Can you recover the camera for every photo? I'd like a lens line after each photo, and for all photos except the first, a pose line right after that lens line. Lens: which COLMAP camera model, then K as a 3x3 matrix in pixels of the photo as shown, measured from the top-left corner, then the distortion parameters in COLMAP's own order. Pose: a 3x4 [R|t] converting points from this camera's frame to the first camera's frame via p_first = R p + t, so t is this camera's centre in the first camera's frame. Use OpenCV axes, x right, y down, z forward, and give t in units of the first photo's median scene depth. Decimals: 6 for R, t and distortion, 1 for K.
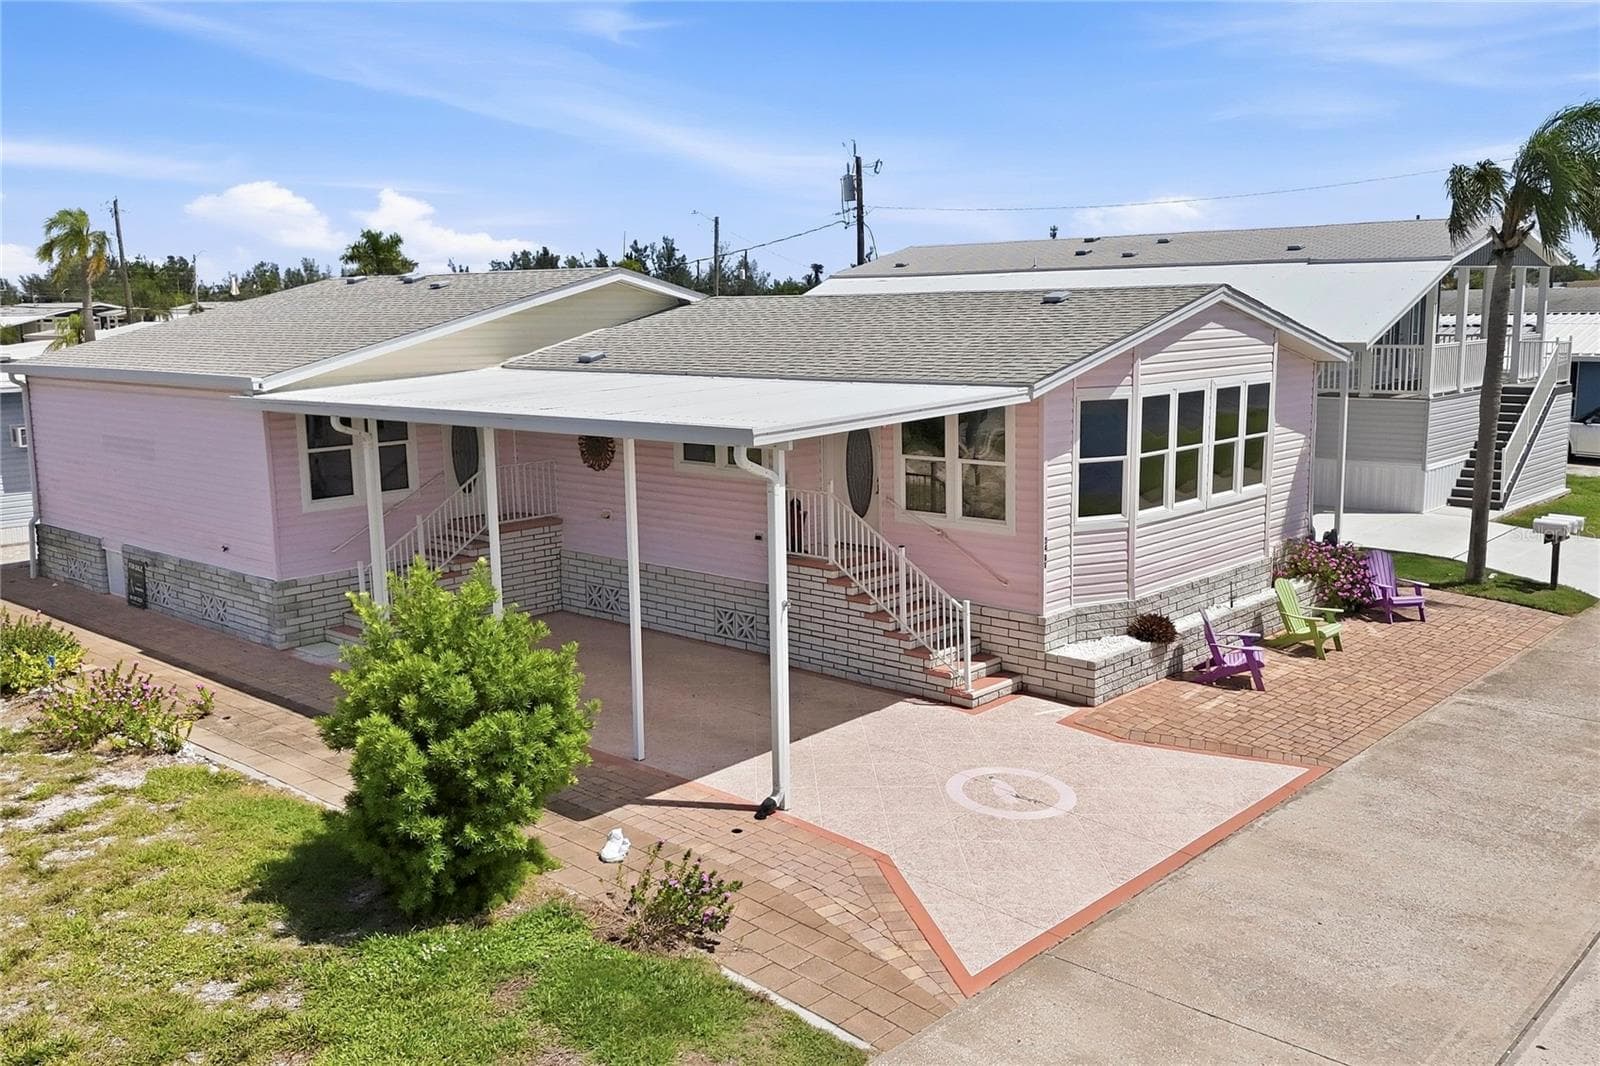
lens RADIAL K [[1382.8, 0, 800.0], [0, 1382.8, 533.0], [0, 0, 1]] dist [0.078722, -0.011045]
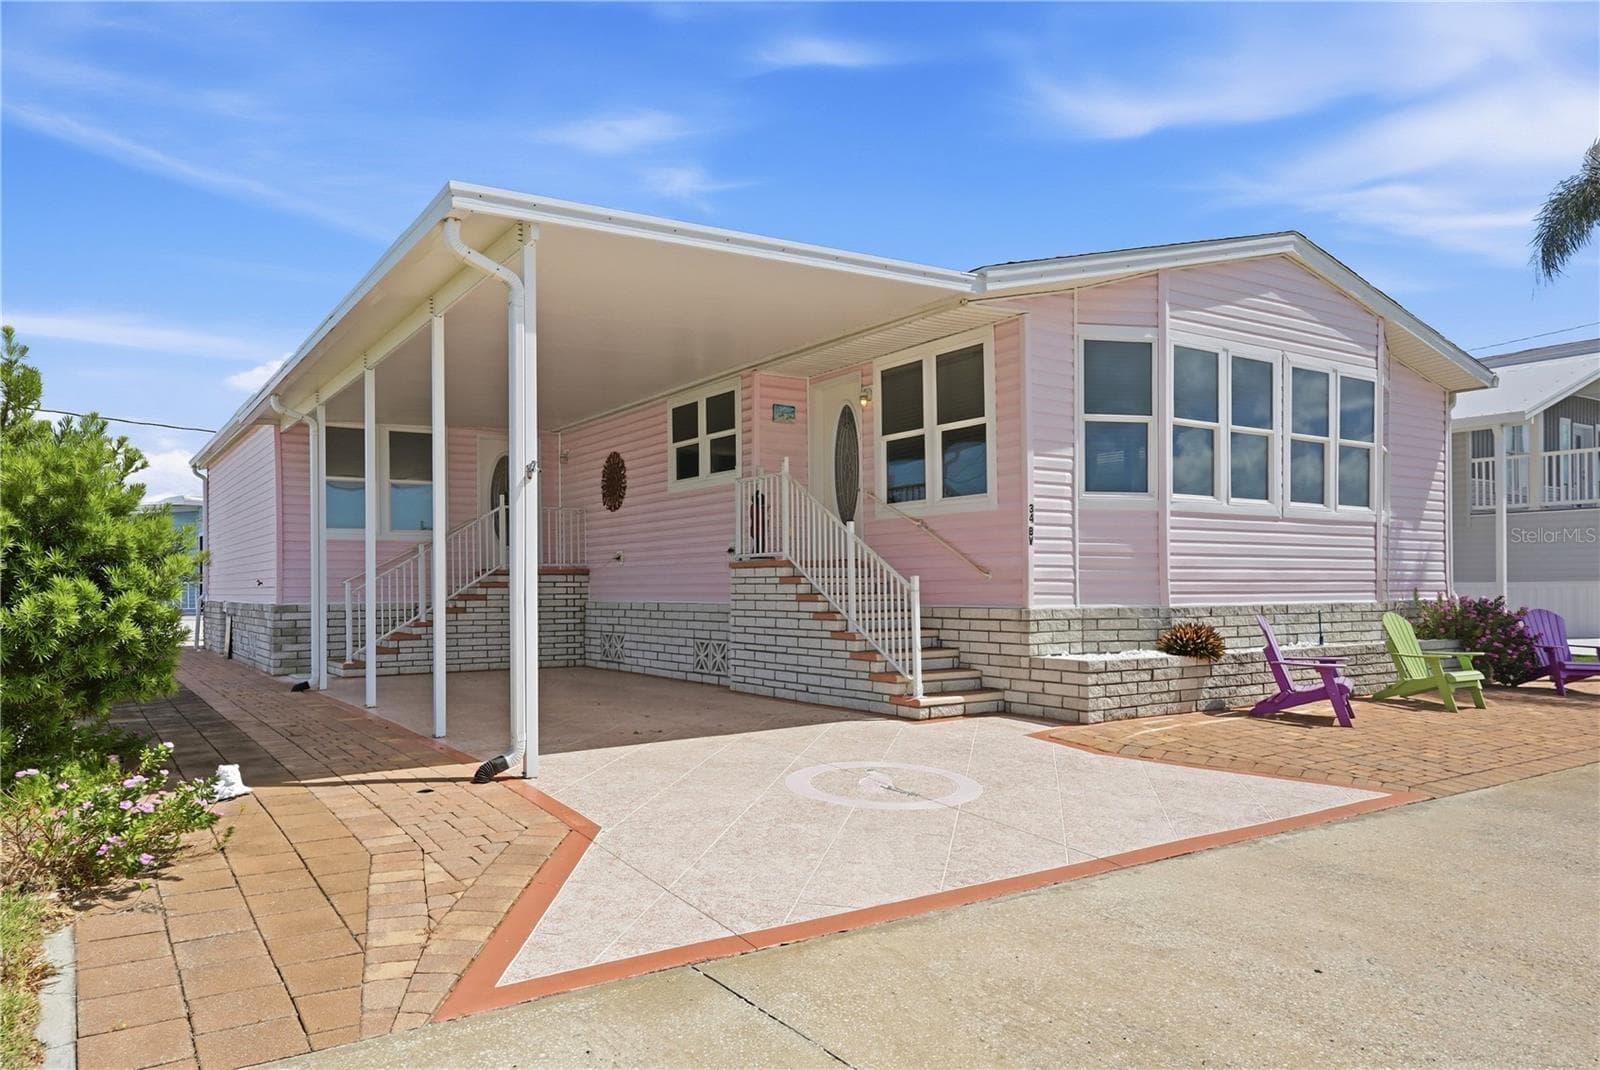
lens RADIAL K [[1091.4, 0, 805.1], [0, 1091.4, 589.6], [0, 0, 1]] dist [0.023992, 0.003690]
pose [[0.973890, 0.012145, -0.226697, 0.188341], [-0.047758, 0.987182, -0.152283, 0.143280], [0.221942, 0.159133, 0.961987, 0.390015]]
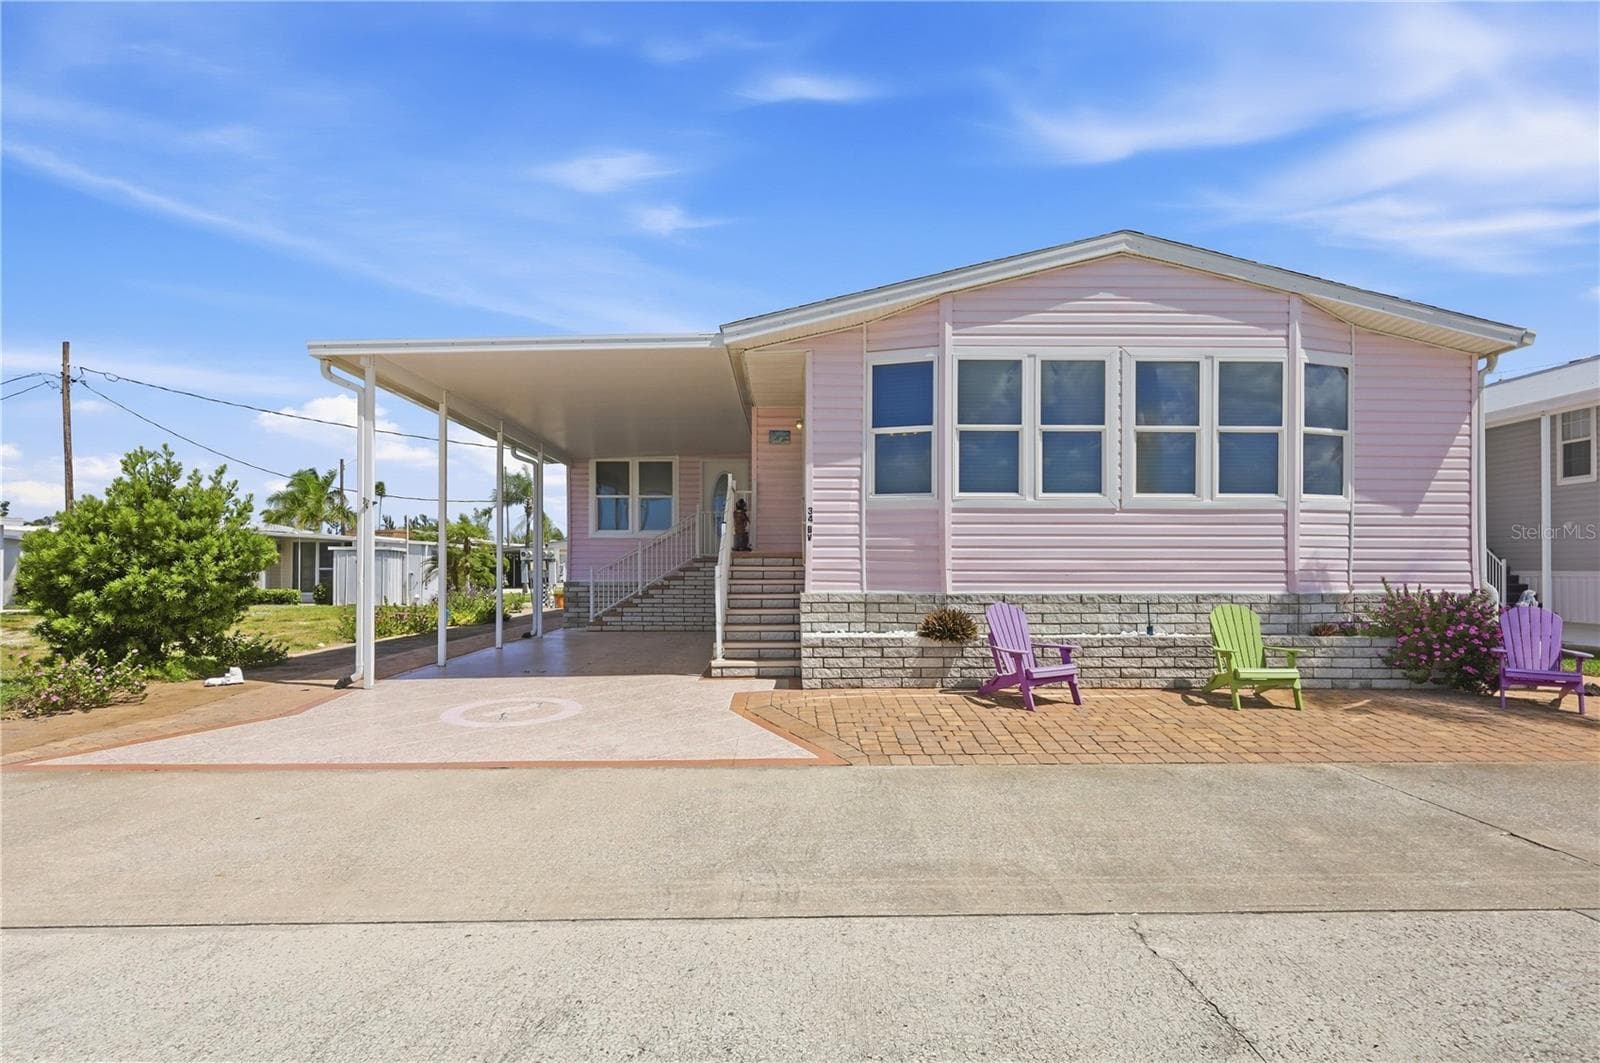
lens RADIAL K [[949.1, 0, 803.9], [0, 949.1, 566.2], [0, 0, 1]] dist [0.002234, -0.000191]
pose [[0.692198, 0.014702, -0.721558, 0.619207], [-0.129047, 0.986201, -0.103702, 0.105625], [0.710077, 0.164897, 0.684544, 0.553419]]
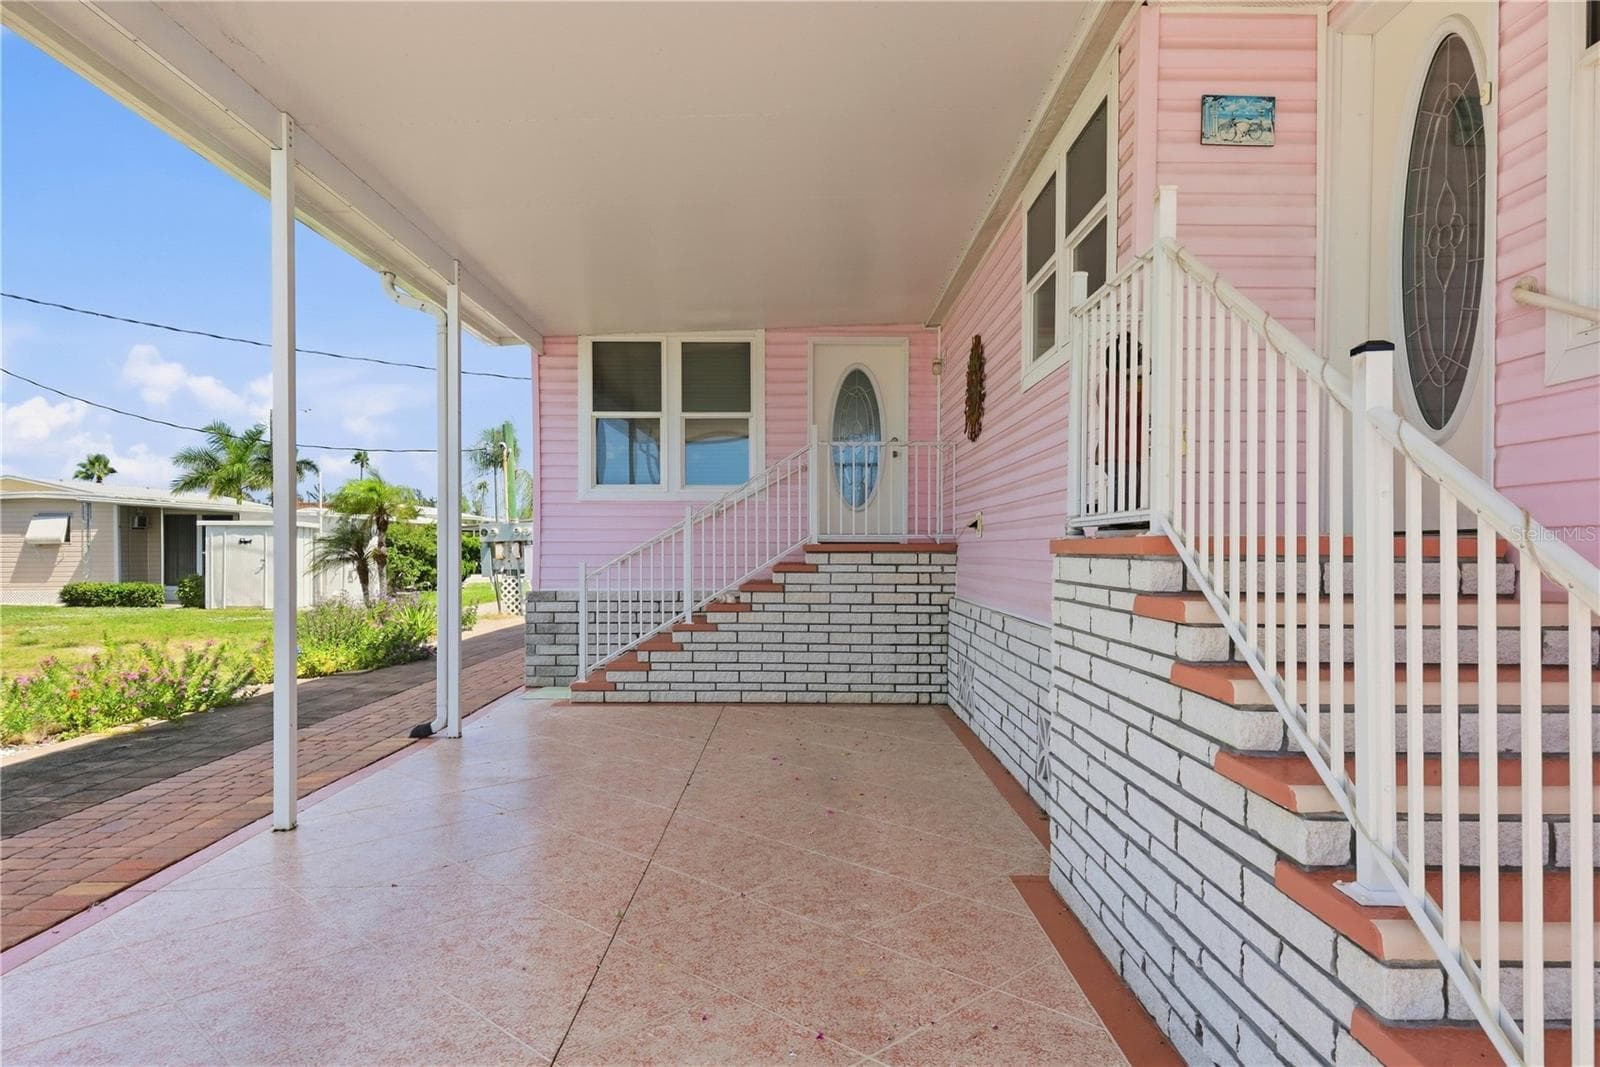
lens RADIAL K [[996.5, 0, 796.8], [0, 996.5, 562.3], [0, 0, 1]] dist [0.004969, -0.000014]
pose [[0.676825, 0.029847, -0.735538, 0.112754], [-0.135270, 0.987206, -0.084413, 0.052661], [0.723609, 0.156629, 0.672204, 0.863856]]
